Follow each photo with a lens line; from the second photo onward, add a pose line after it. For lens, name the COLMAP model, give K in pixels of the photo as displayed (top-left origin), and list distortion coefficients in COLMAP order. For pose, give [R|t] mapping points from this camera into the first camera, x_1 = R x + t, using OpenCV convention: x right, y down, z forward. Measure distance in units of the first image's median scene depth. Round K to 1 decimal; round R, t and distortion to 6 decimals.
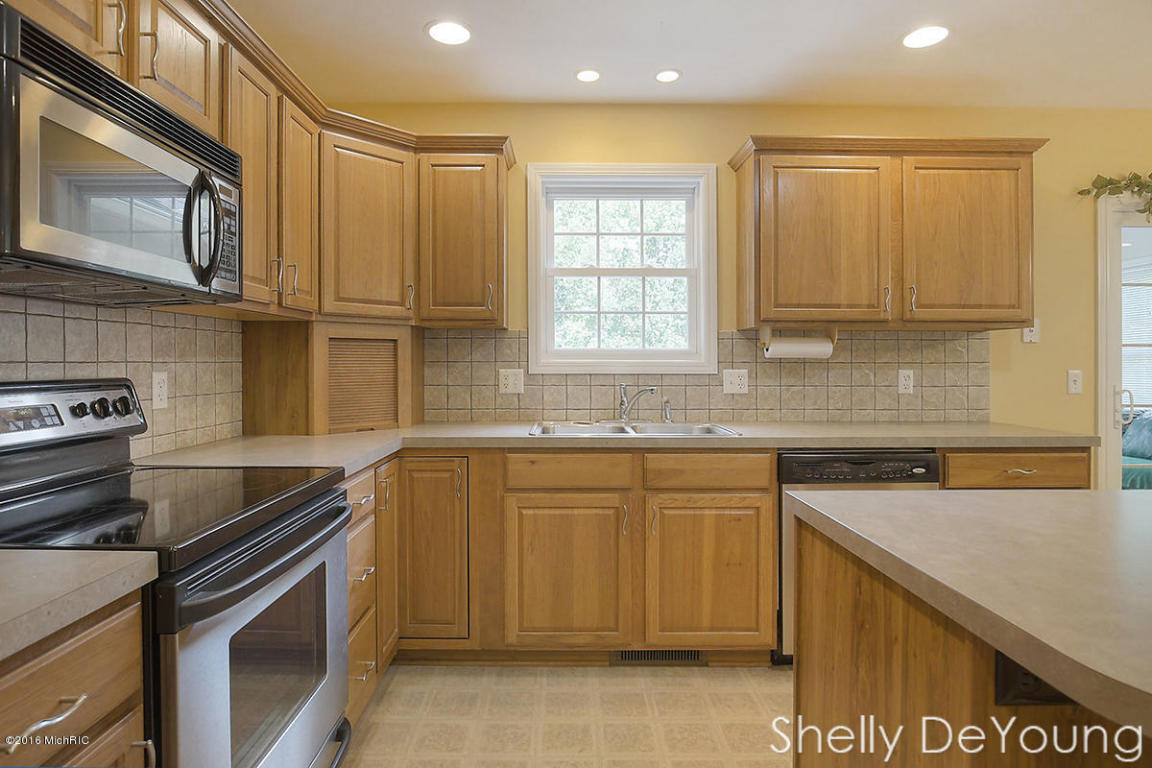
lens RADIAL K [[646.7, 0, 541.2], [0, 646.7, 364.0], [0, 0, 1]] dist [-0.000287, -0.000136]
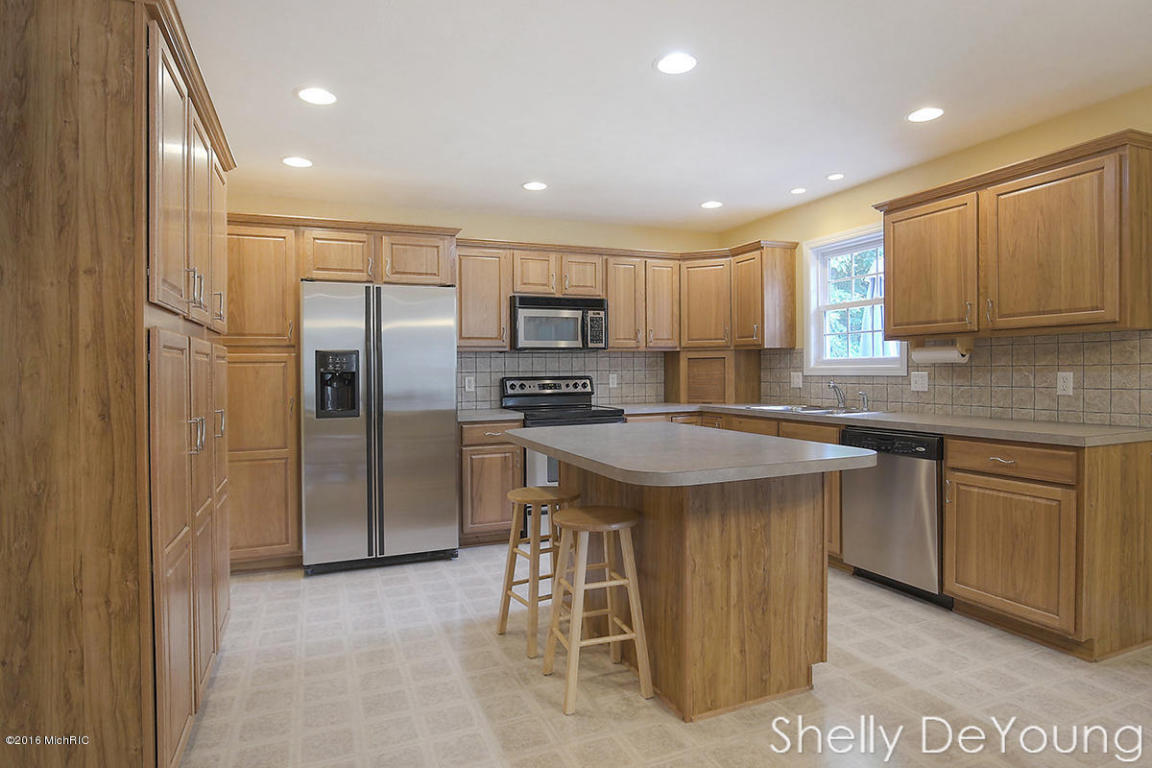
lens RADIAL K [[630.7, 0, 578.1], [0, 630.7, 372.8], [0, 0, 1]] dist [0.001259, 0.000362]
pose [[0.373244, -0.002421, -0.927730, 1.292029], [0.010846, 0.999940, 0.001755, 0.000081], [0.927670, -0.010717, 0.373248, -0.100665]]
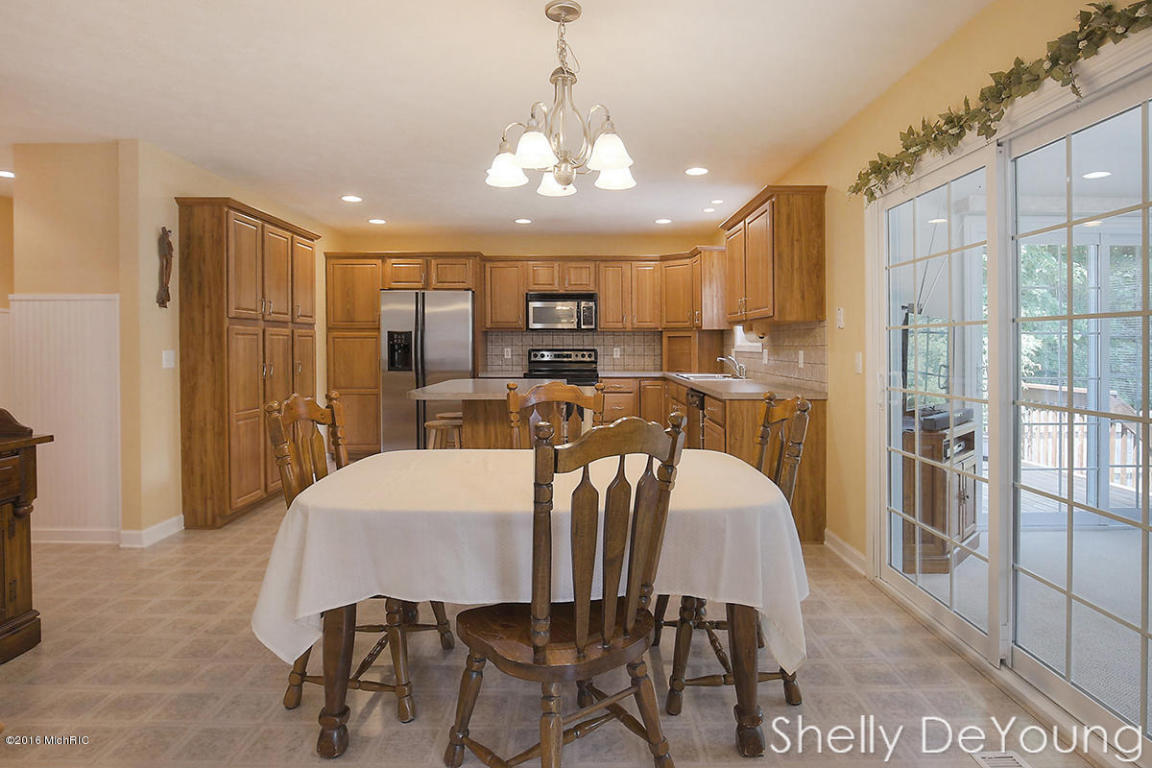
lens RADIAL K [[646.0, 0, 597.8], [0, 646.0, 346.4], [0, 0, 1]] dist [-0.002030, -0.000222]
pose [[-0.004363, 0.000689, -0.999990, 2.143557], [-0.001787, 0.999998, 0.000697, 0.000767], [0.999989, 0.001790, -0.004362, 0.633879]]
